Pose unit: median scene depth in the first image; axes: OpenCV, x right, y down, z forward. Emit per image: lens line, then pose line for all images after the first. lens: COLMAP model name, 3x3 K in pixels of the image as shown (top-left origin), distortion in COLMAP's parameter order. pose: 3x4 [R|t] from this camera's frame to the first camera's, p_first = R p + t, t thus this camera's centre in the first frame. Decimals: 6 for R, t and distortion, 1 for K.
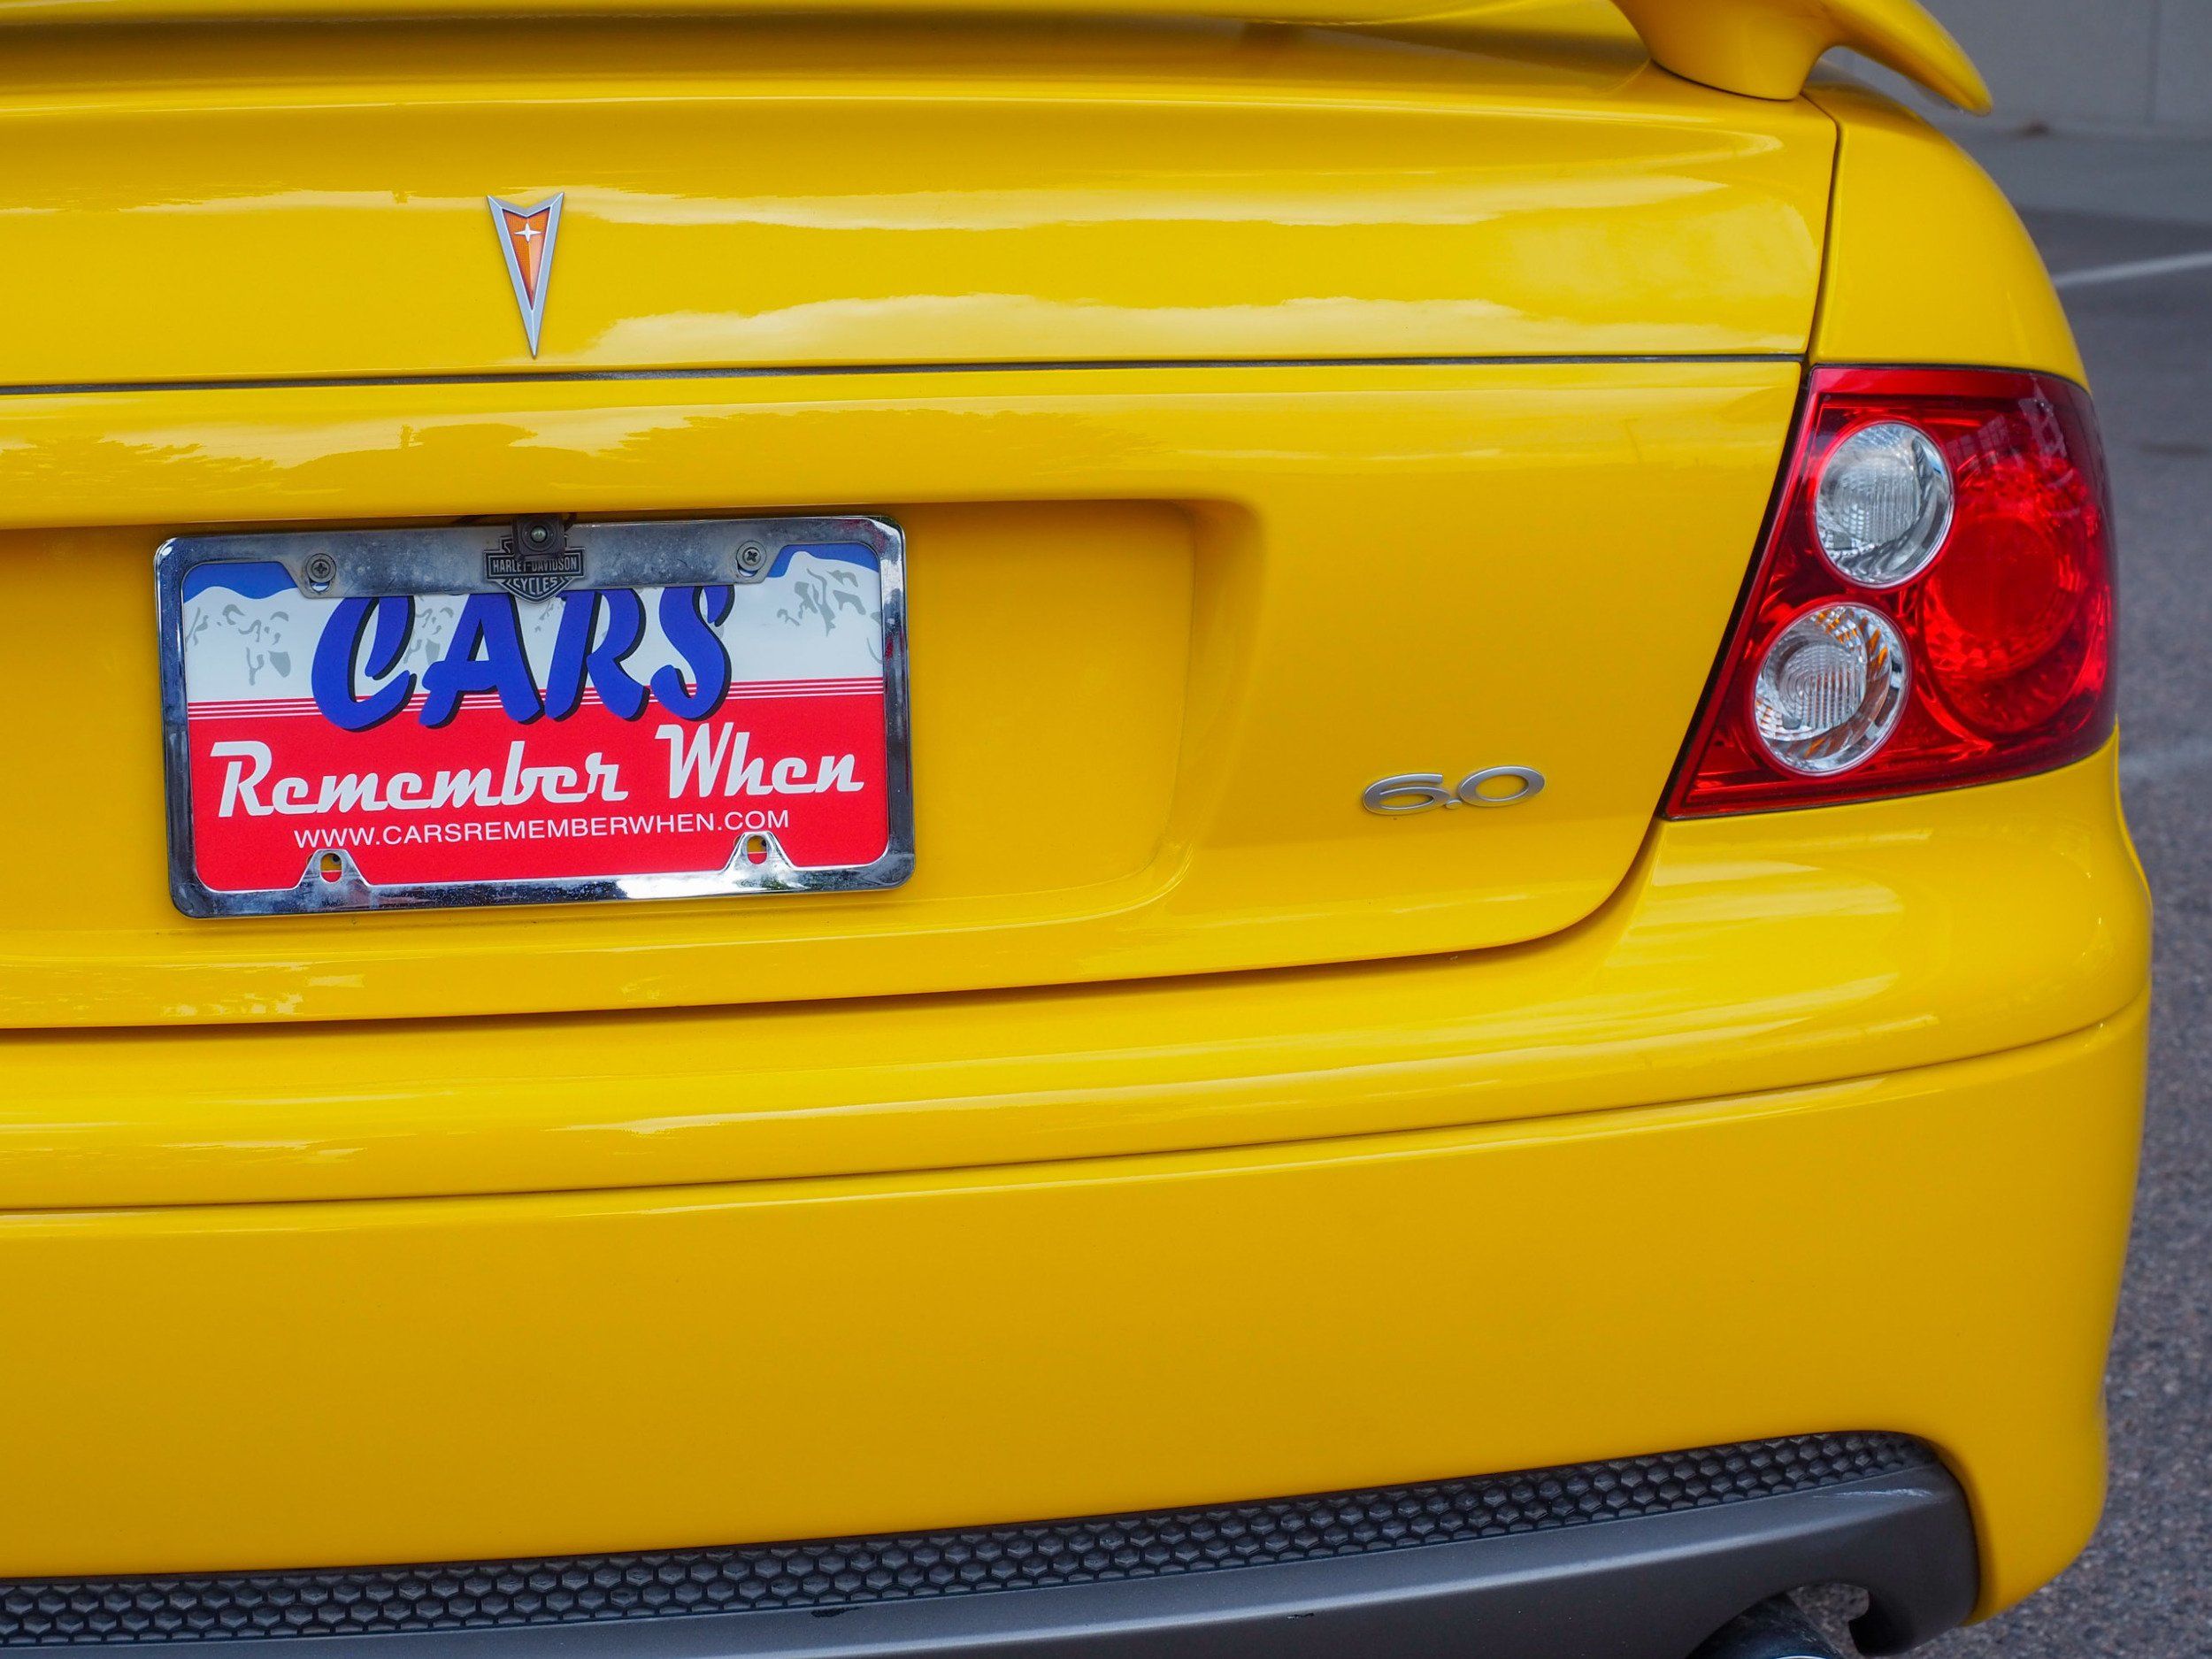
lens RADIAL K [[4661.3, 0, 1096.2], [0, 4661.3, 832.9], [0, 0, 1]] dist [0.001109, -0.107459]
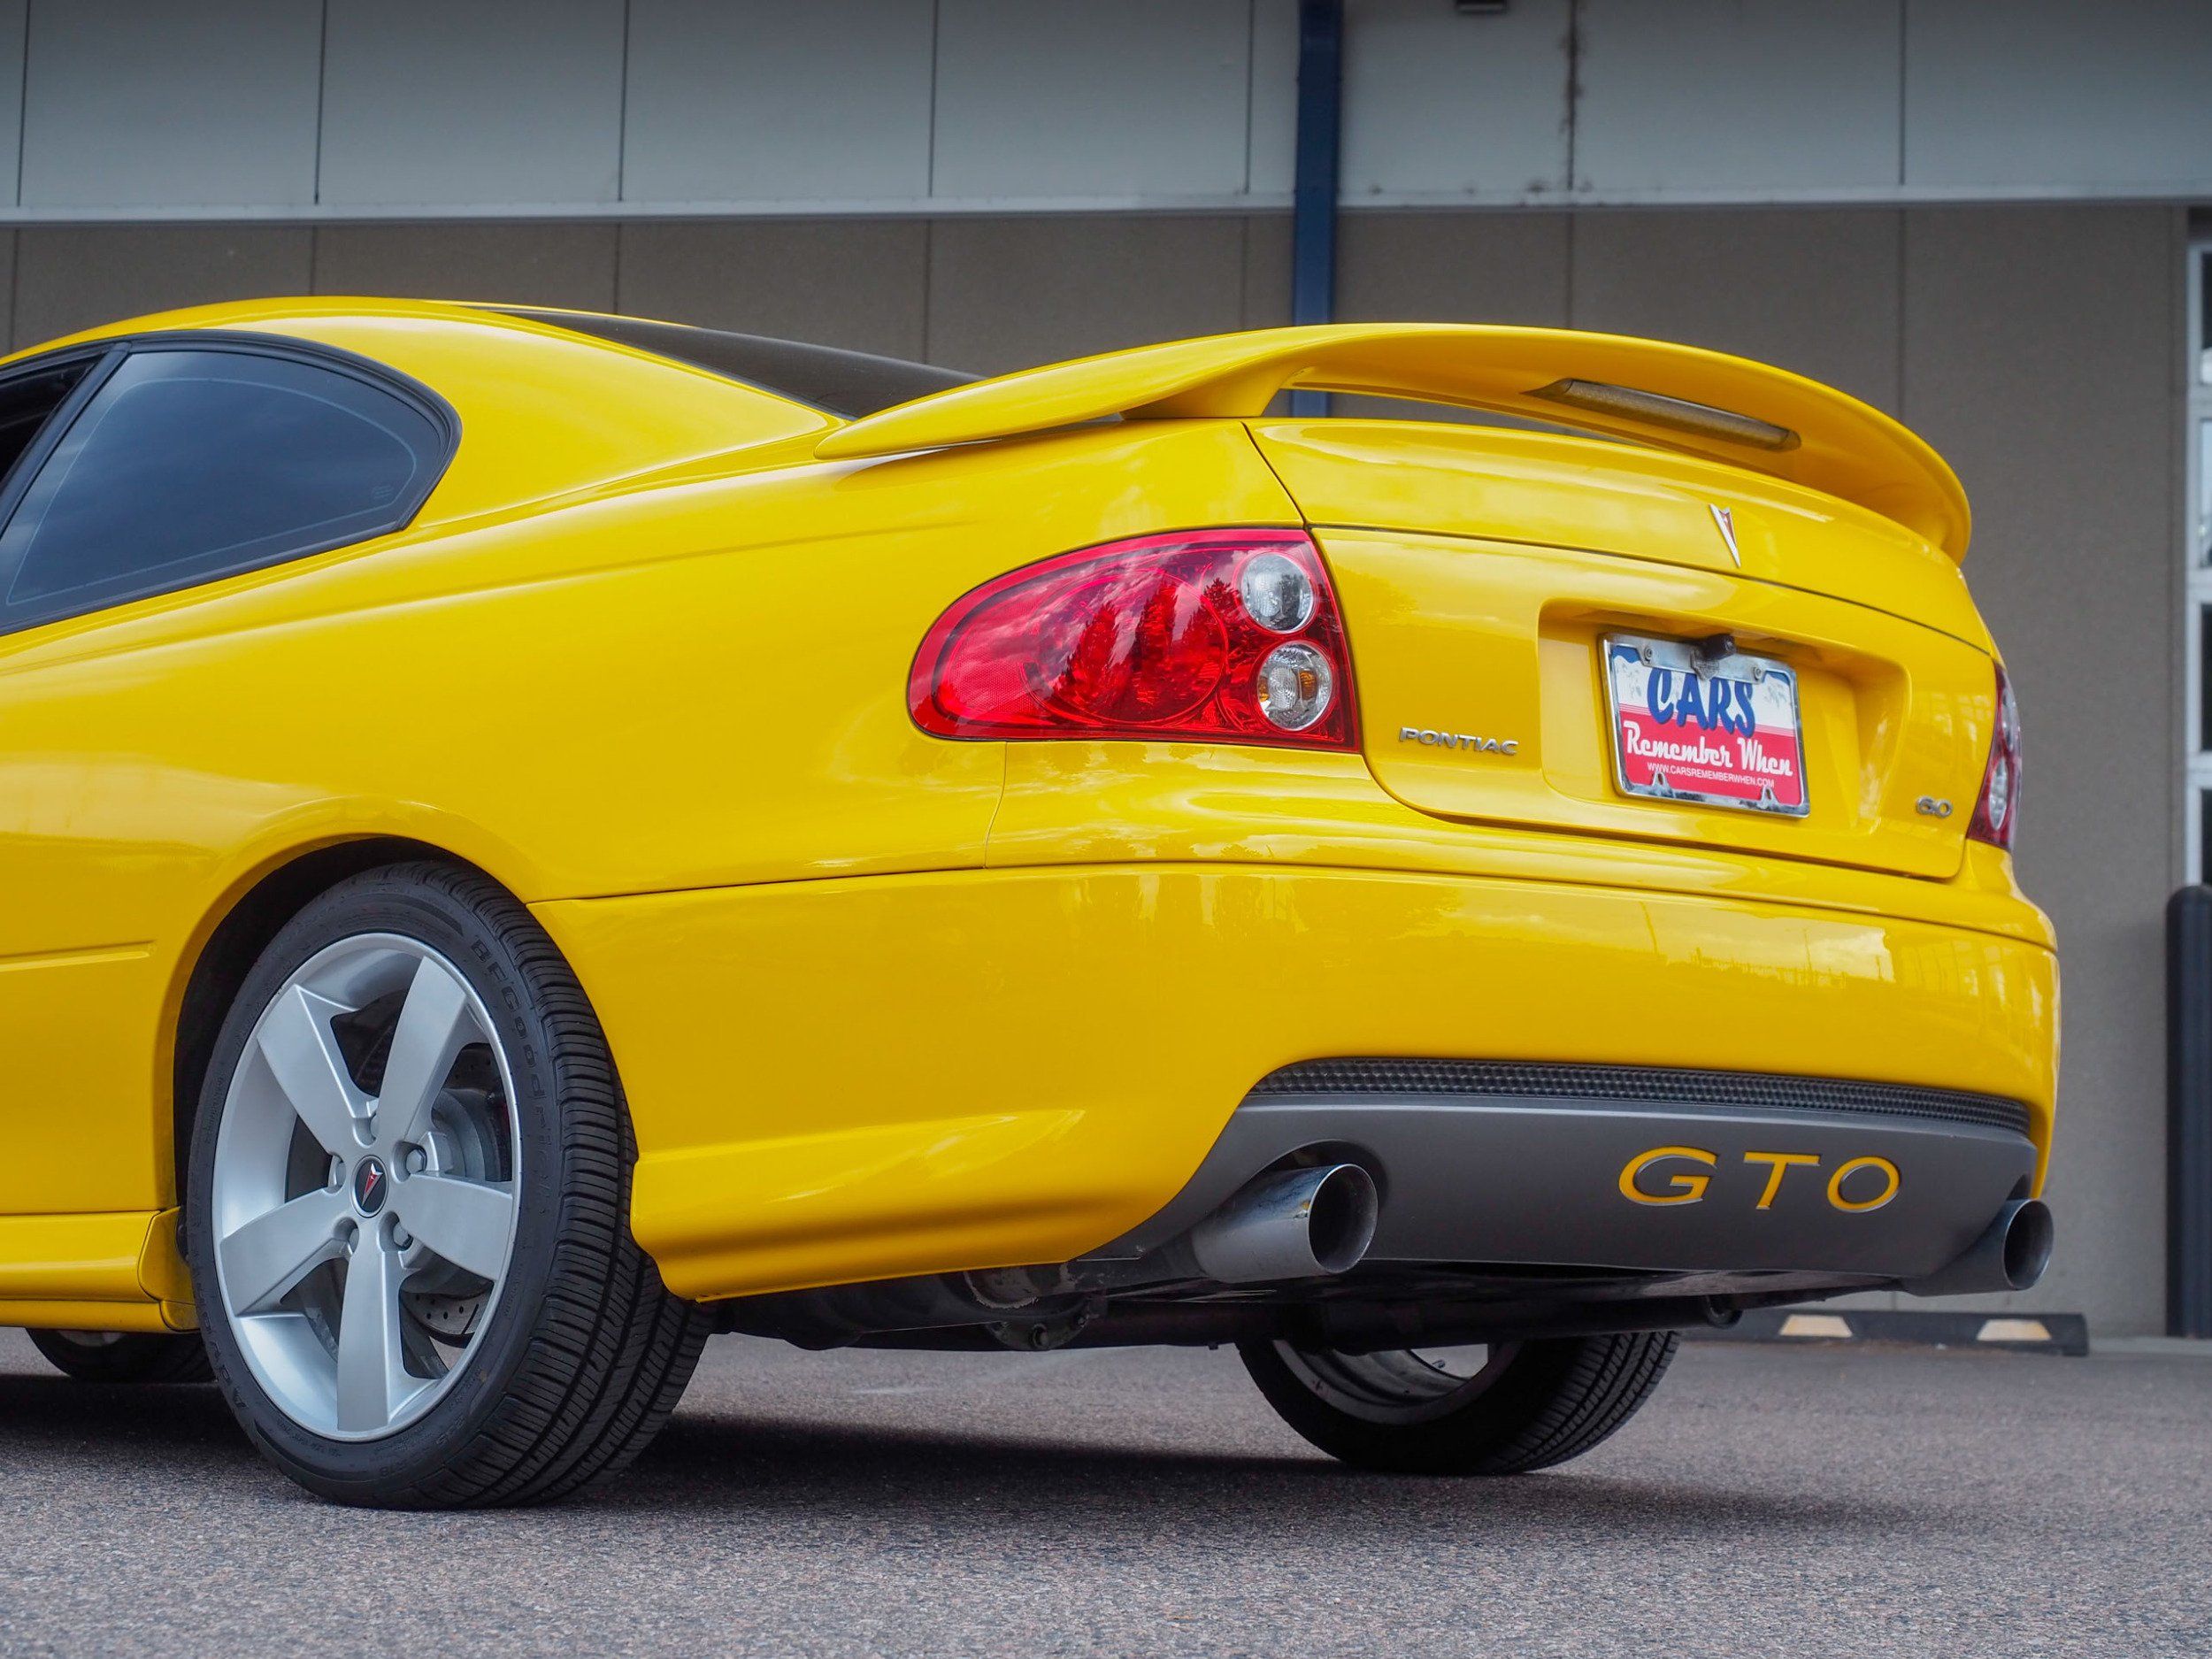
lens RADIAL K [[4661.3, 0, 1096.2], [0, 4661.3, 832.9], [0, 0, 1]] dist [0.001109, -0.107459]
pose [[0.791412, 0.074144, 0.606770, -1.774462], [0.118542, 0.955159, -0.271330, 0.622805], [-0.599678, 0.286662, 0.747135, -0.548955]]
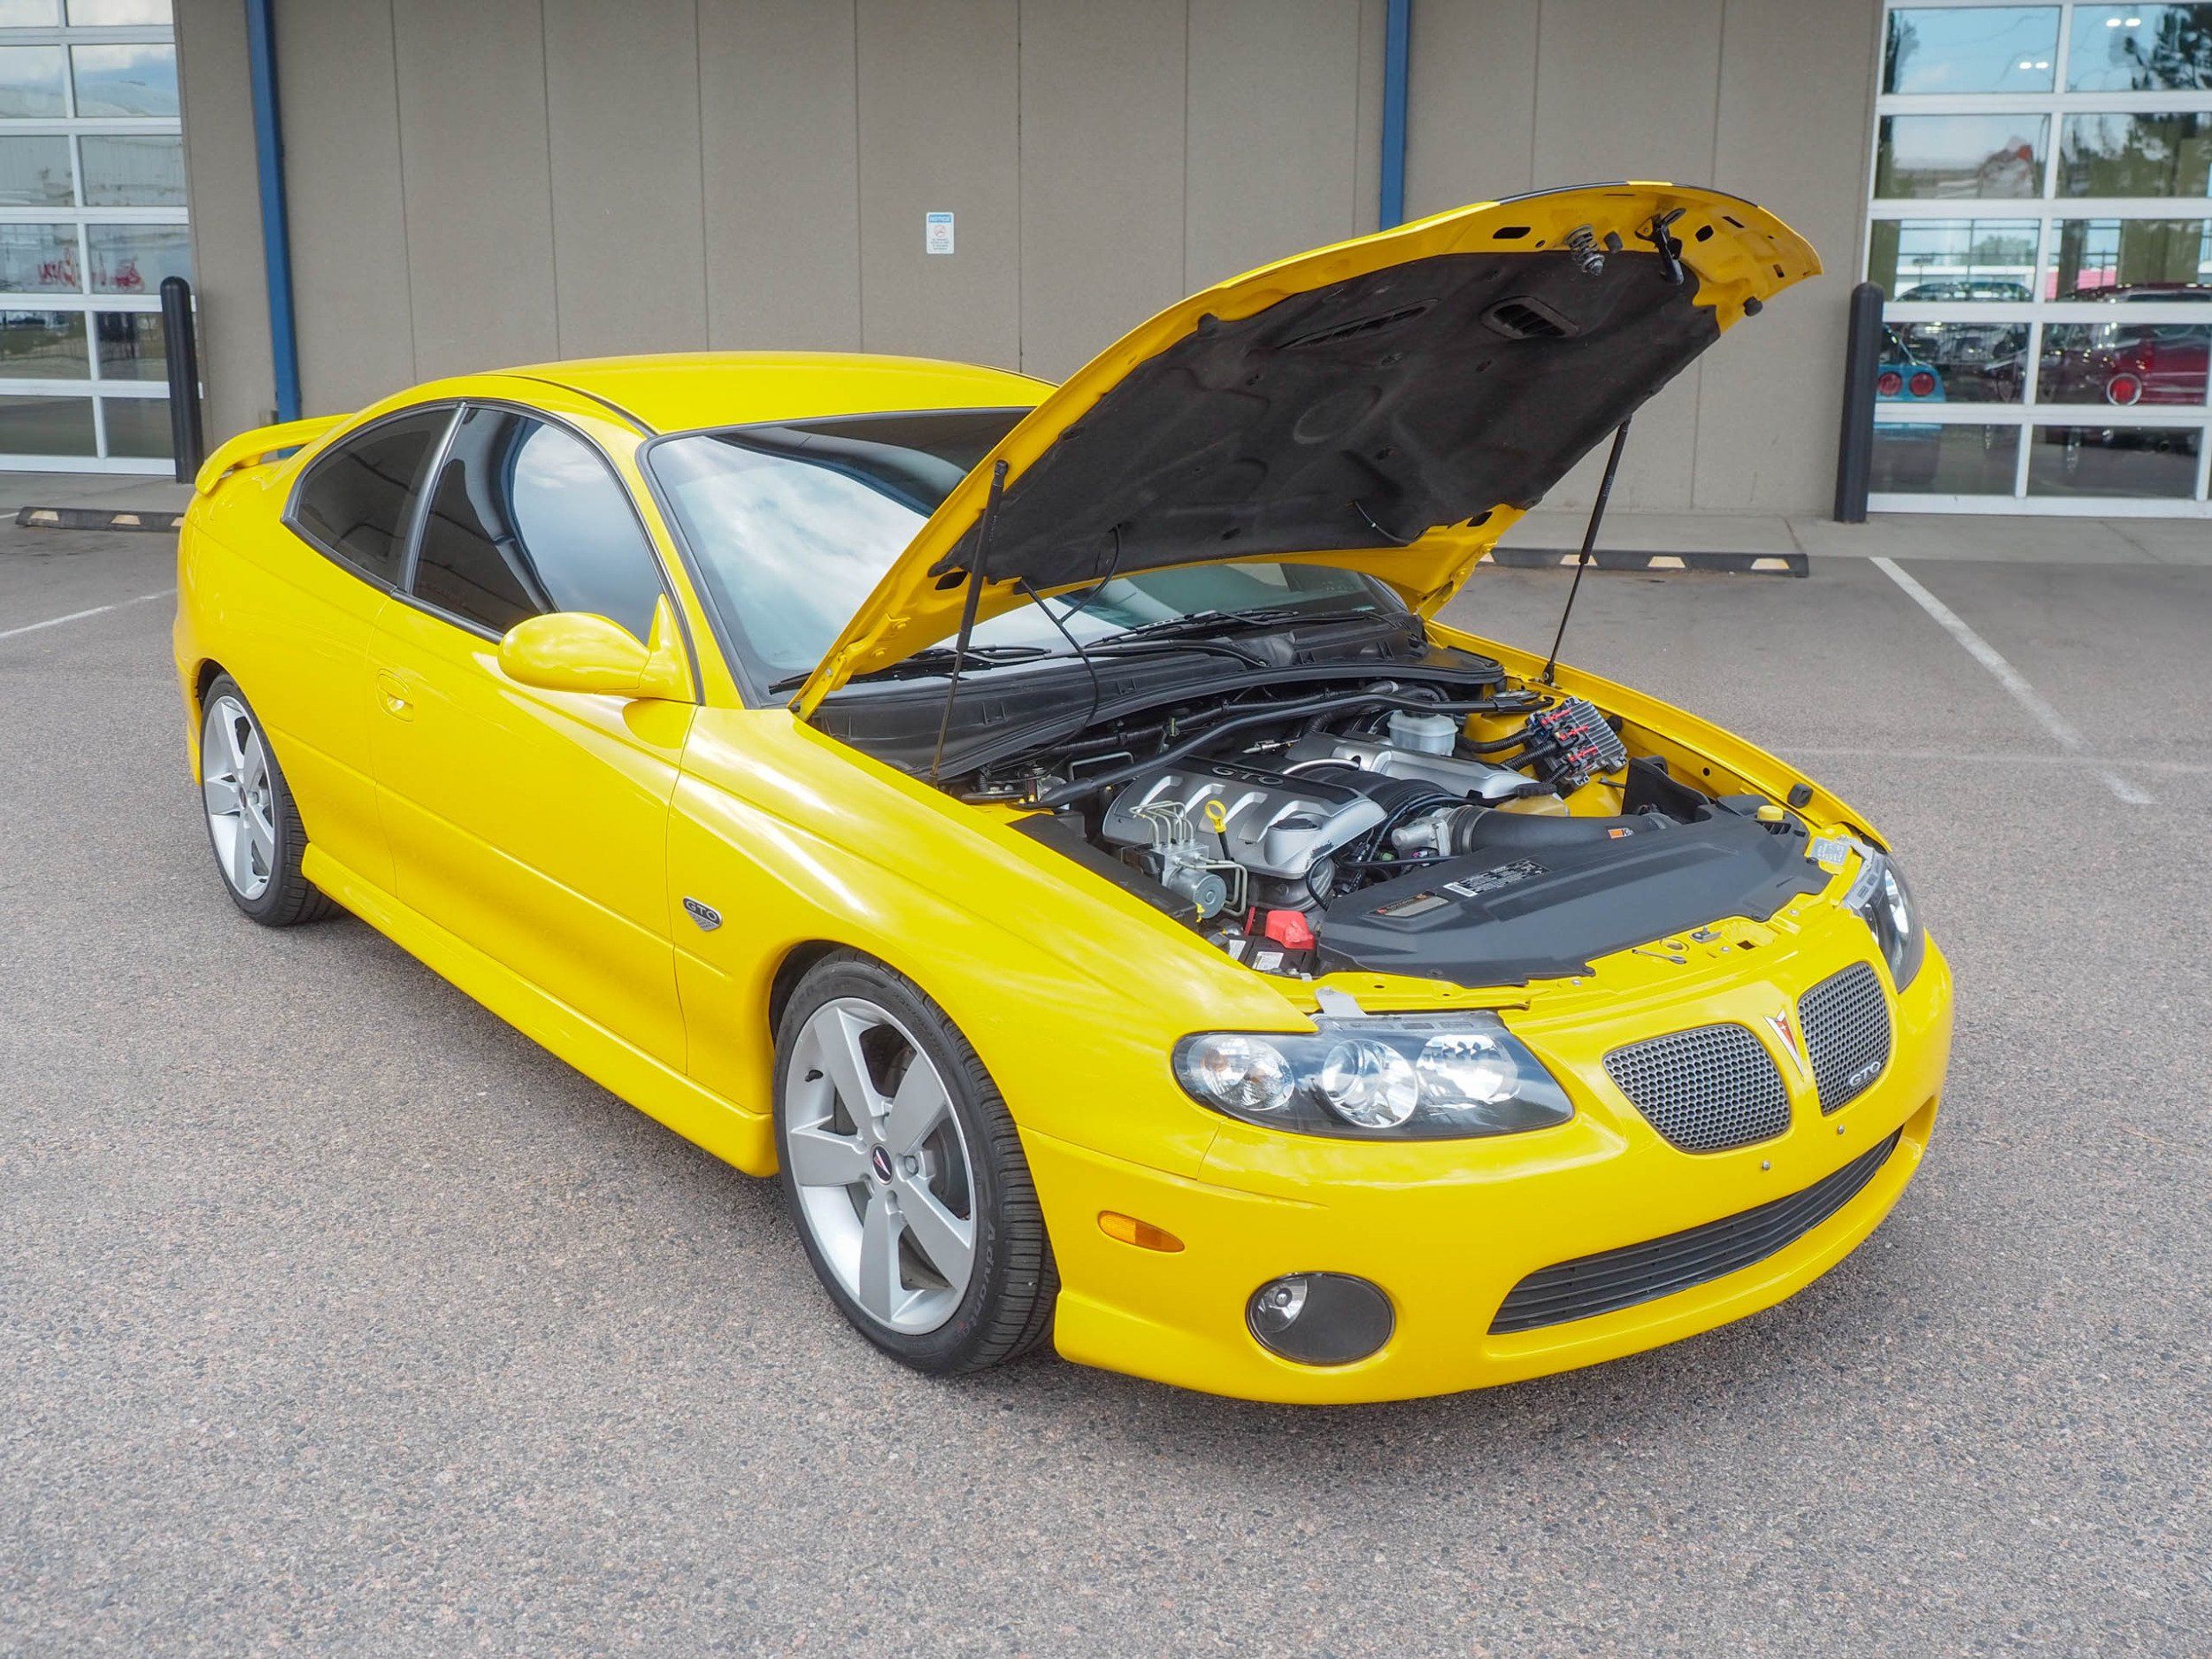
lens RADIAL K [[2213.3, 0, 1113.2], [0, 2213.3, 800.8], [0, 0, 1]] dist [0.018530, -0.024051]
pose [[0.820377, -0.134019, 0.555897, -1.657159], [0.129620, 0.990426, 0.047489, -0.146531], [-0.556939, 0.033096, 0.829894, -0.253489]]
